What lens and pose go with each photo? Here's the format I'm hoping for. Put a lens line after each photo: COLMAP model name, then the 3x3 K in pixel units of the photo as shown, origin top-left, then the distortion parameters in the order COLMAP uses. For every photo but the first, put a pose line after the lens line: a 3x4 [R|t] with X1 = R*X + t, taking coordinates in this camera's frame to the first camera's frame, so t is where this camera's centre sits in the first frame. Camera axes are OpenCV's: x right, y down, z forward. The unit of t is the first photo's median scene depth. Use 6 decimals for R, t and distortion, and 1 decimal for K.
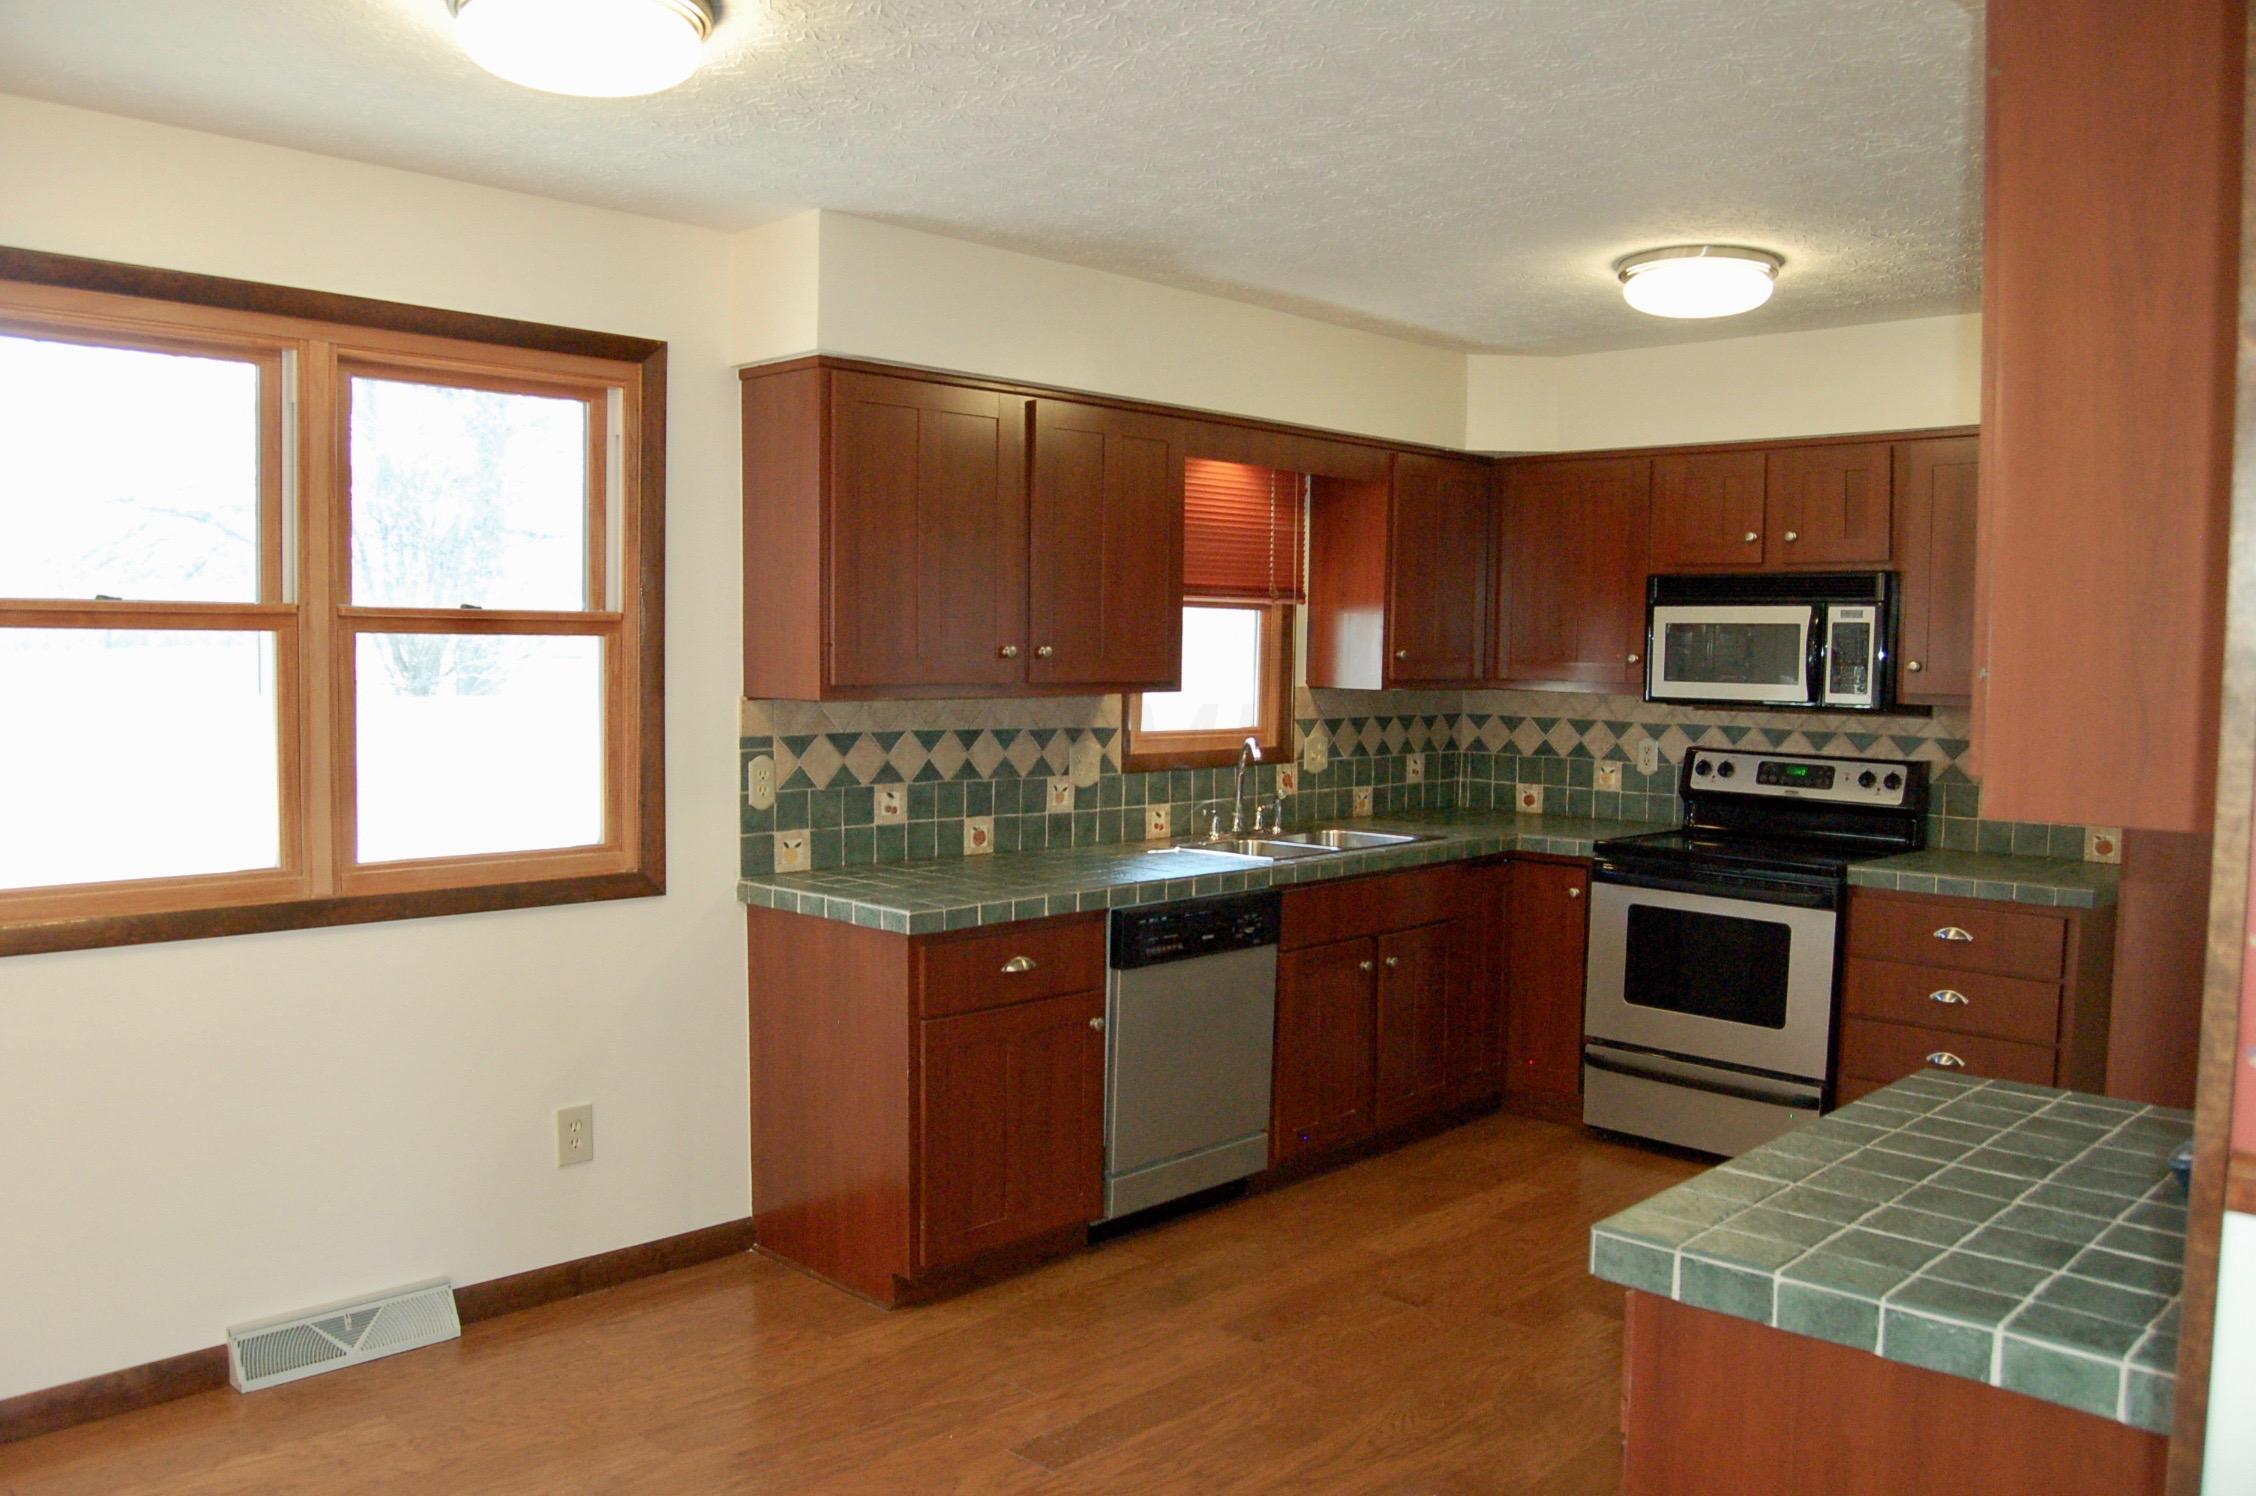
lens RADIAL K [[1760.7, 0, 1125.1], [0, 1760.7, 772.6], [0, 0, 1]] dist [-0.094427, 0.036588]
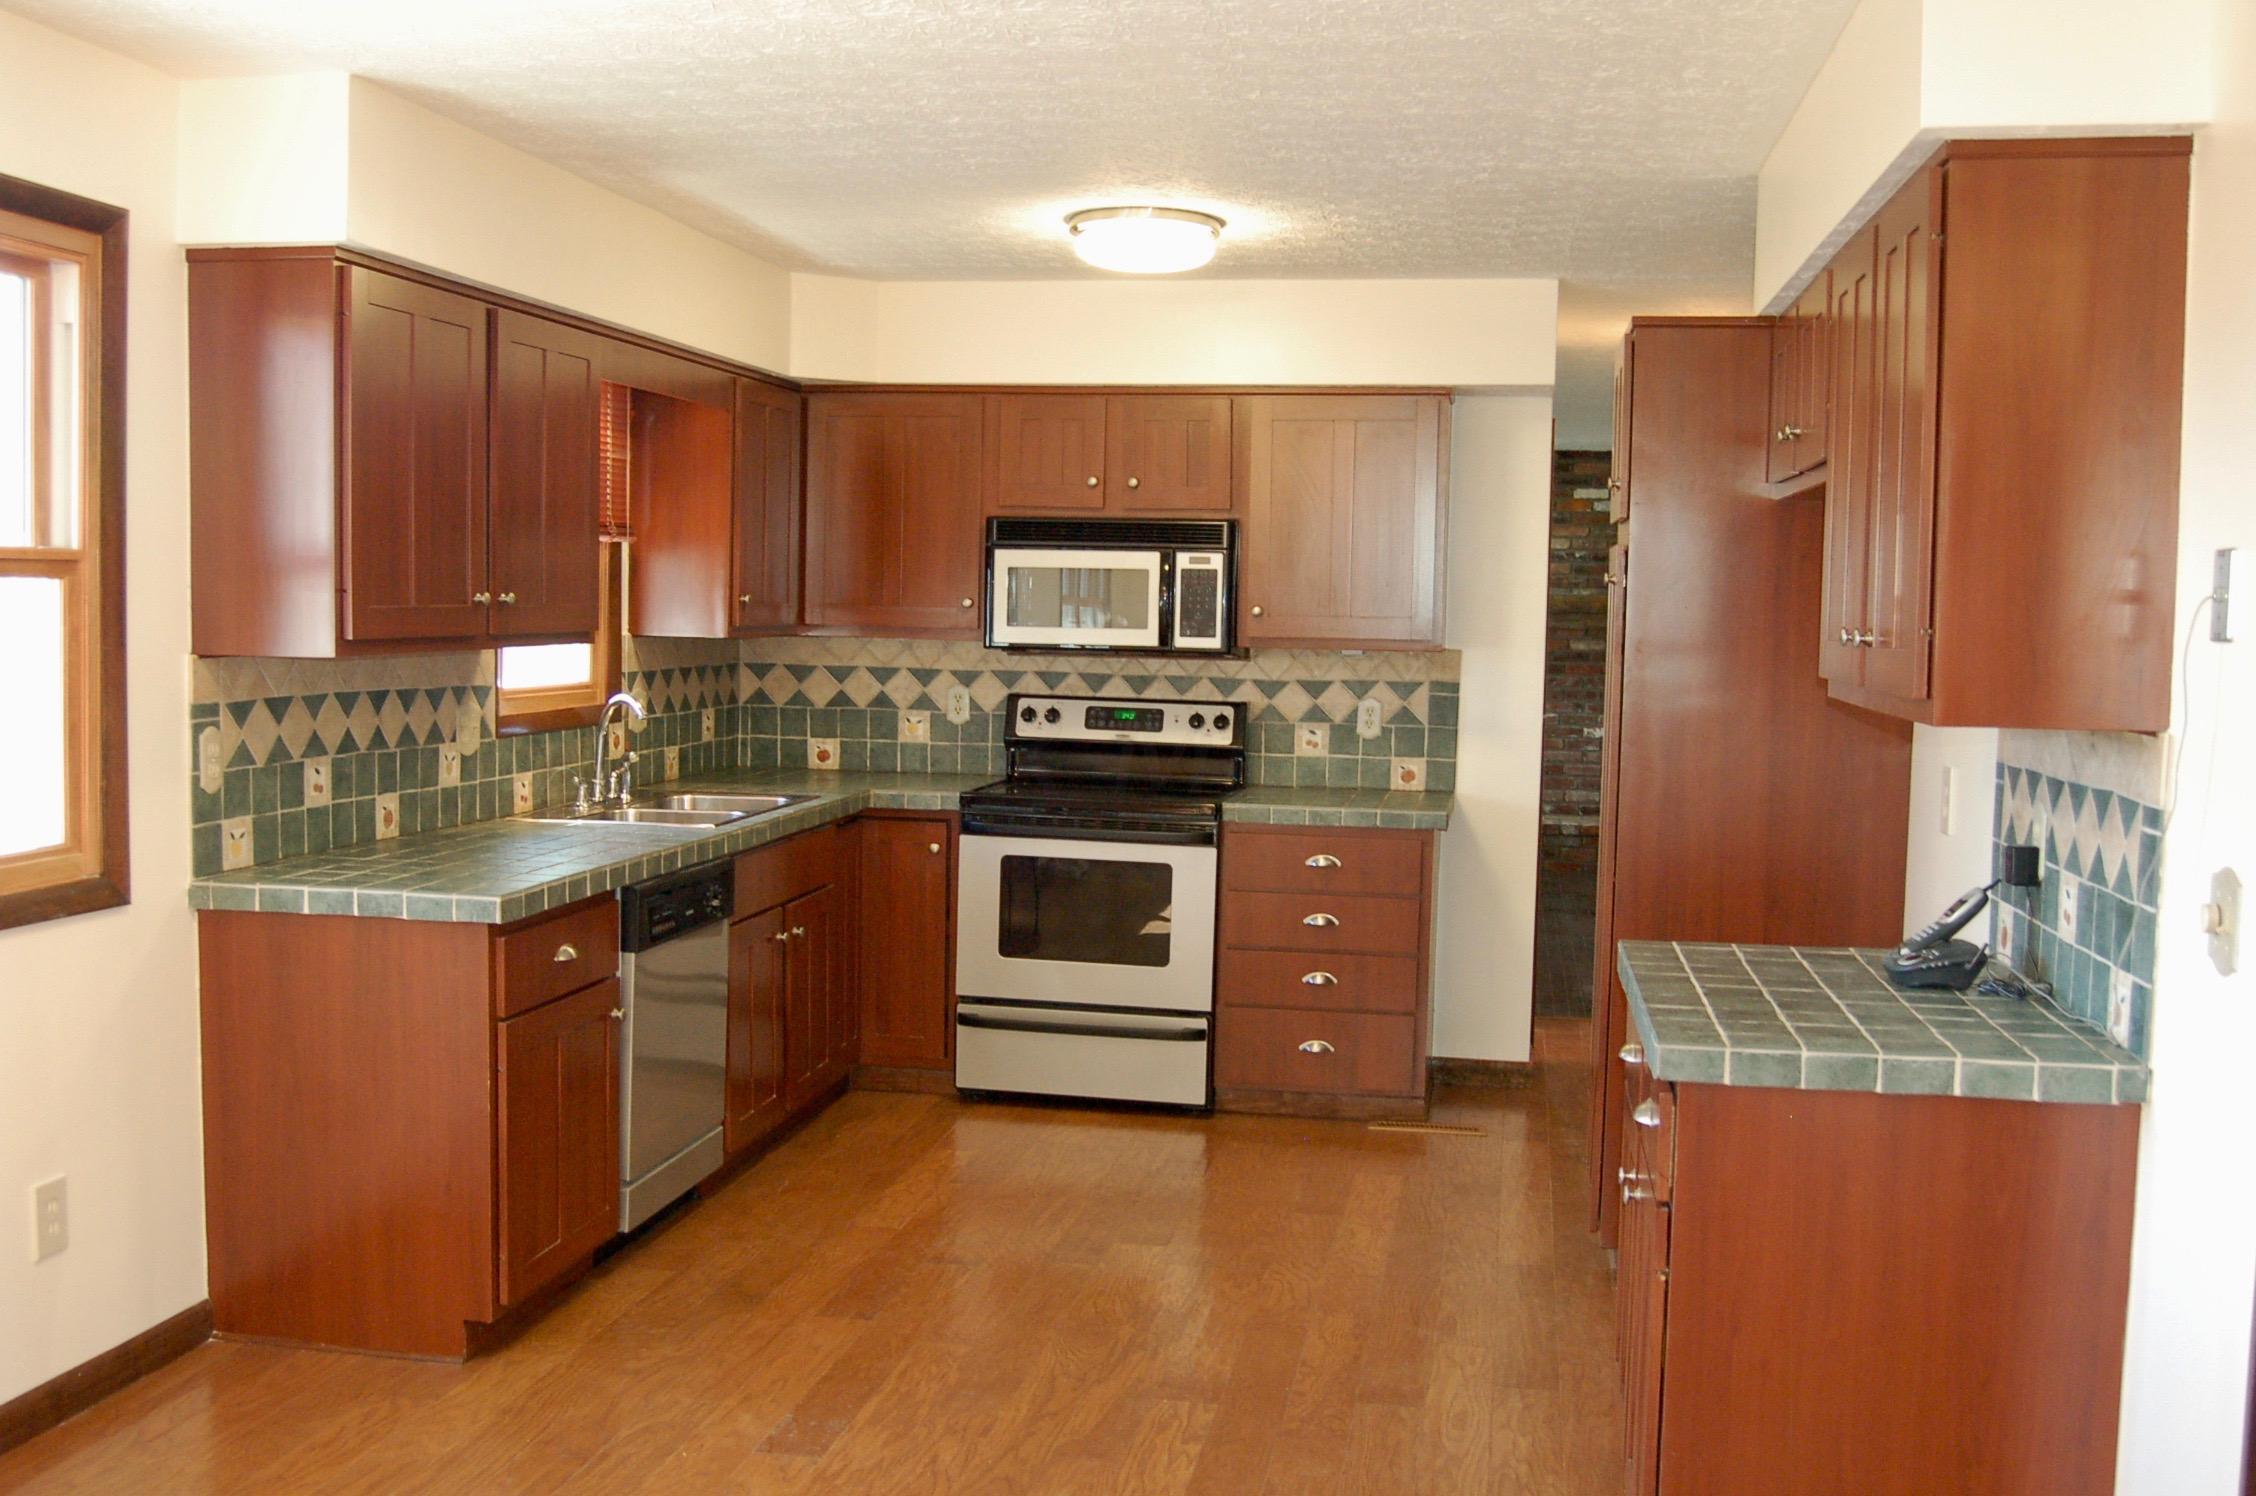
lens RADIAL K [[2204.0, 0, 1128.0], [0, 2204.0, 748.0], [0, 0, 1]] dist [-0.059123, 0.004764]
pose [[0.826886, -0.034803, 0.561292, -0.376704], [0.031126, 0.999386, 0.016113, -0.002603], [-0.561508, 0.004147, 0.827461, -0.065284]]
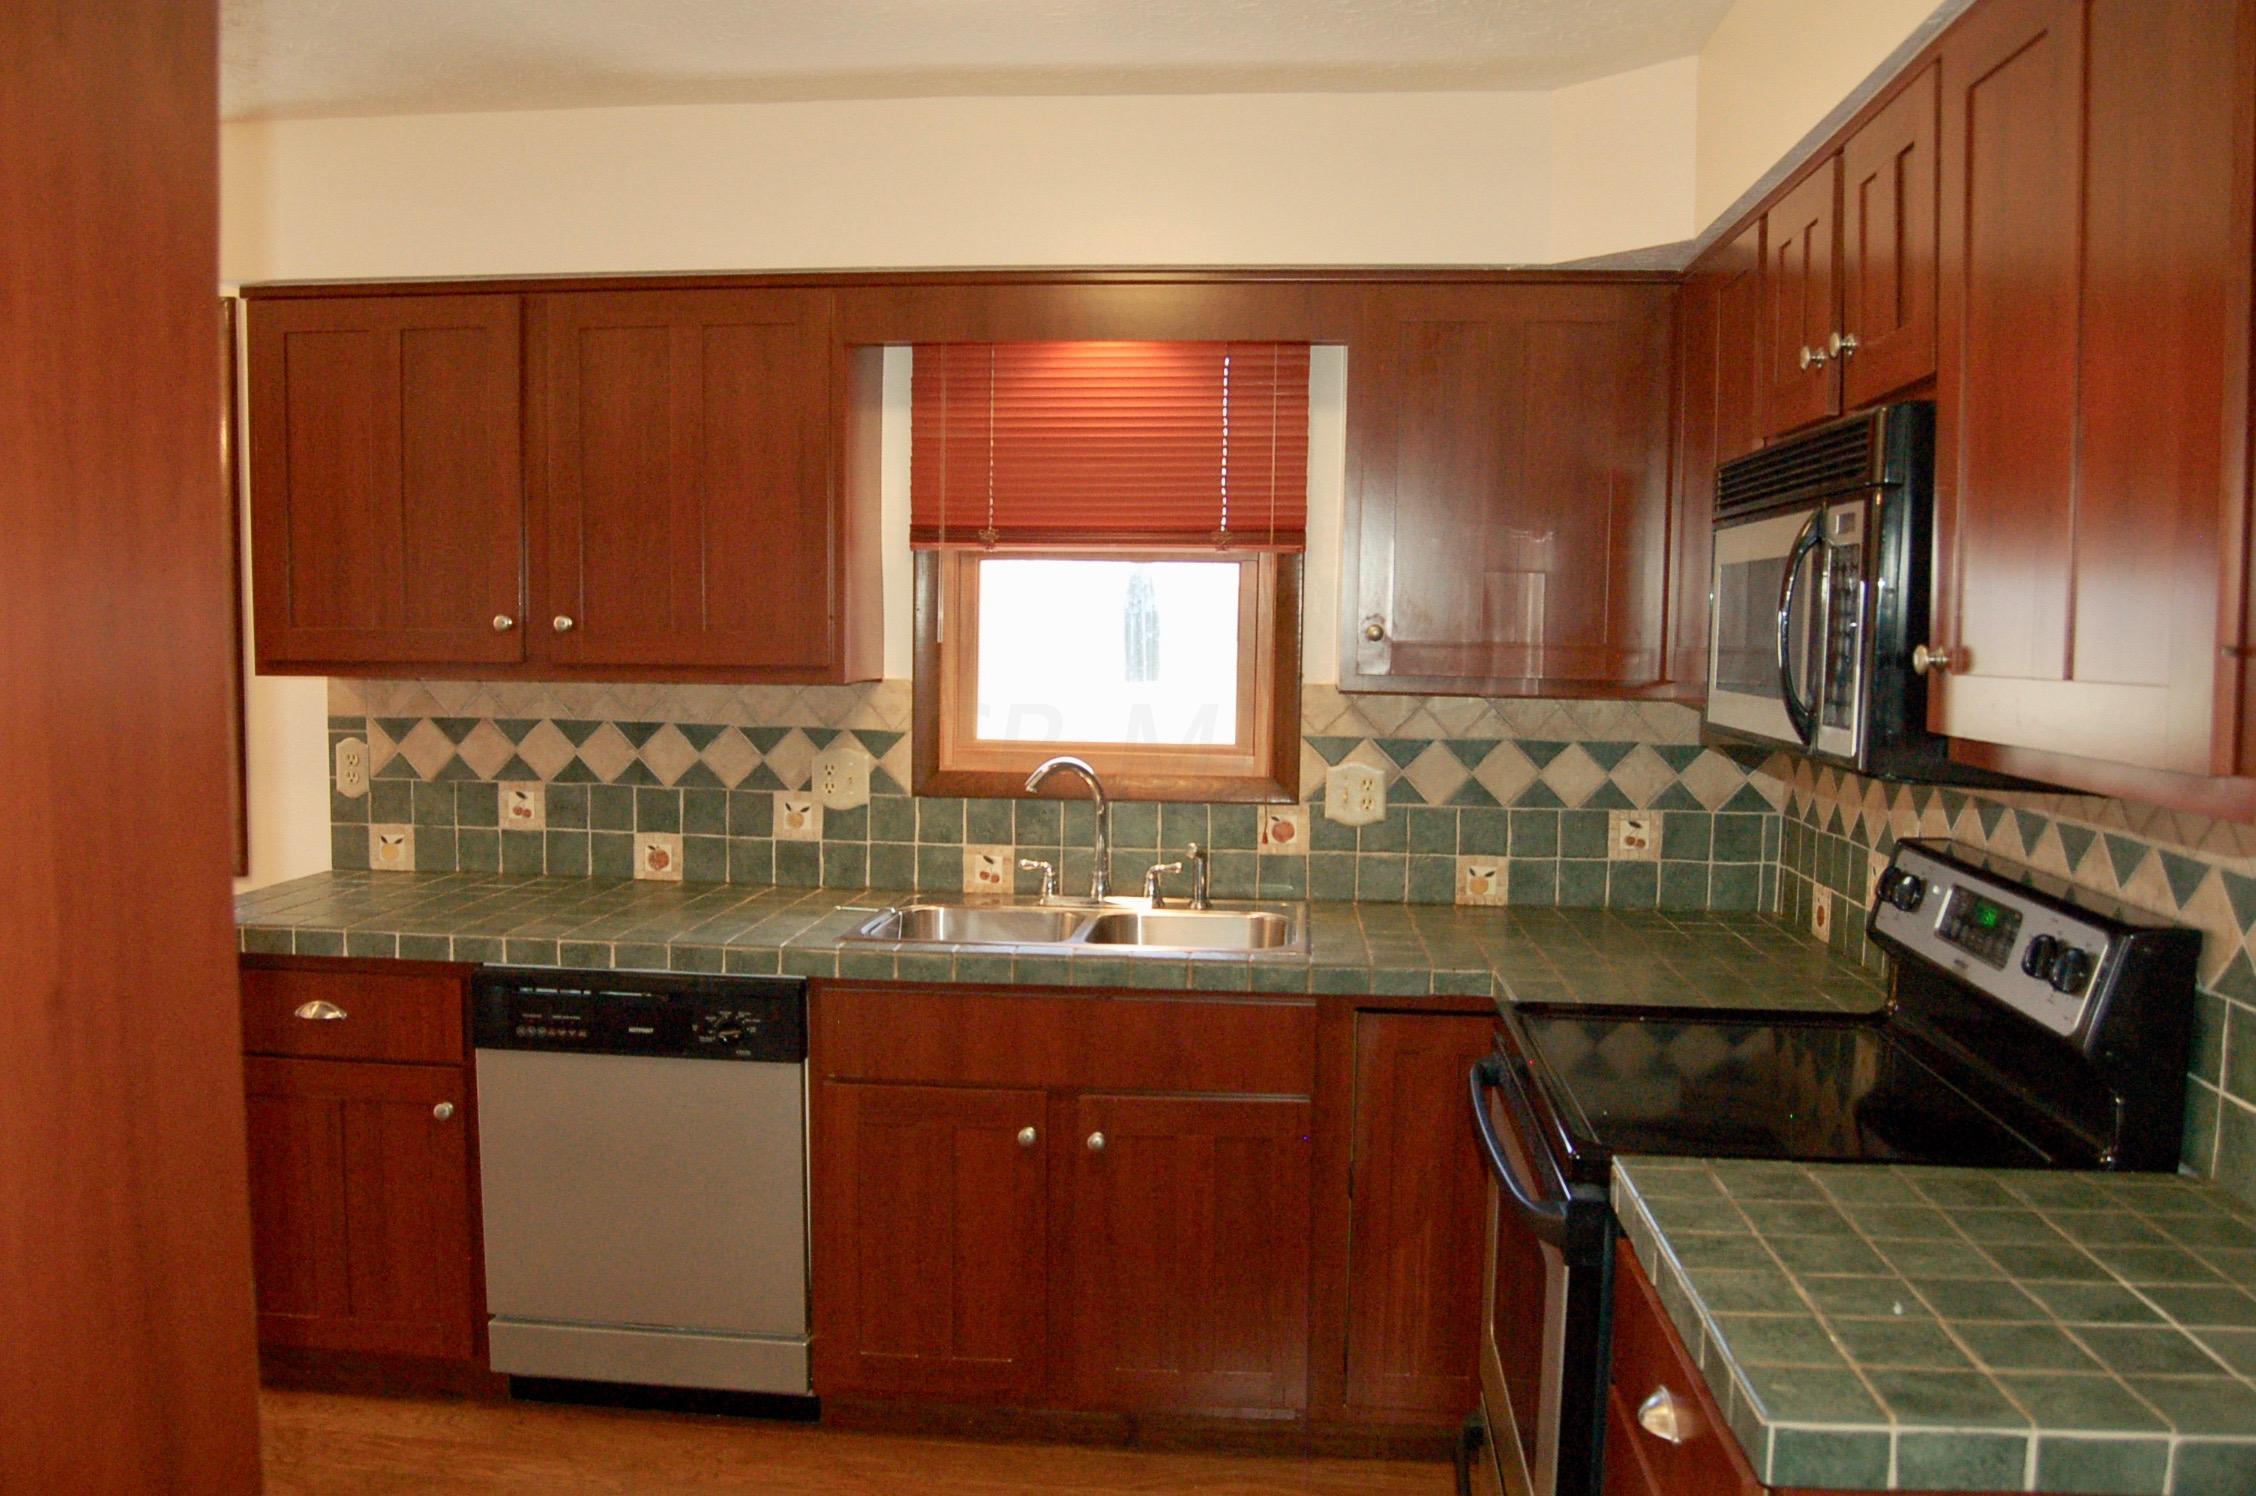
lens RADIAL K [[1760.7, 0, 1125.1], [0, 1760.7, 772.6], [0, 0, 1]] dist [-0.094427, 0.036588]
pose [[0.623671, 0.063855, -0.779075, 0.658327], [-0.062203, 0.997551, 0.031966, -0.040175], [0.779208, 0.028525, 0.626115, 0.669915]]
